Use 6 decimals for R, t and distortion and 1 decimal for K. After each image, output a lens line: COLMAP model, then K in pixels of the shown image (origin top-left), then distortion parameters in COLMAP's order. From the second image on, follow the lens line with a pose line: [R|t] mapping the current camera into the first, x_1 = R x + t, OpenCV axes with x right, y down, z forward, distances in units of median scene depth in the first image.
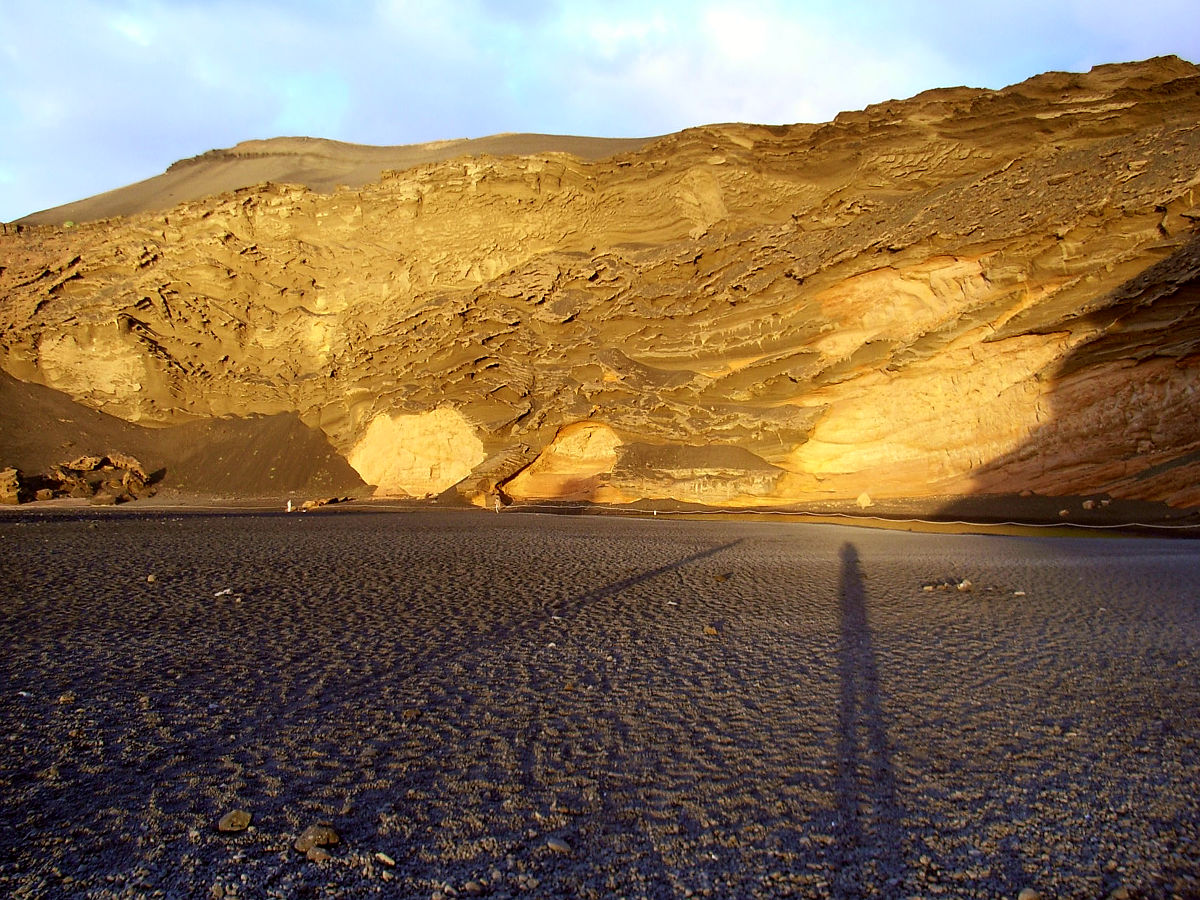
lens RADIAL K [[1088.8, 0, 600.0], [0, 1088.8, 450.0], [0, 0, 1]] dist [-0.044092, -0.002030]
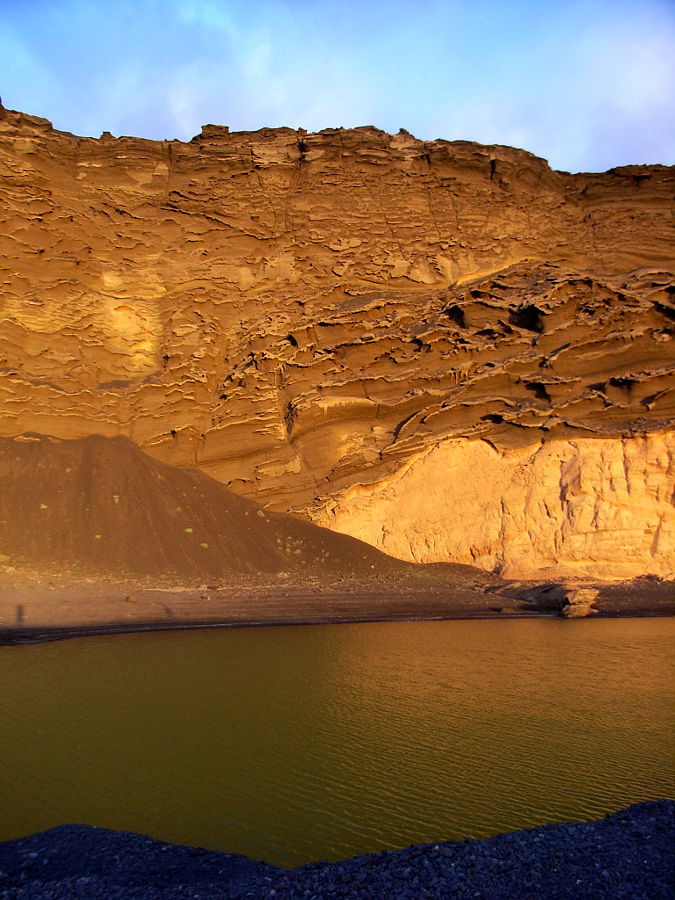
lens RADIAL K [[713.9, 0, 336.9], [0, 713.9, 470.3], [0, 0, 1]] dist [-0.101270, 0.061340]
pose [[0.813137, 0.072666, 0.577519, -0.446167], [-0.017013, 0.994720, -0.101205, 0.021614], [-0.581824, 0.072468, 0.810080, 0.682046]]
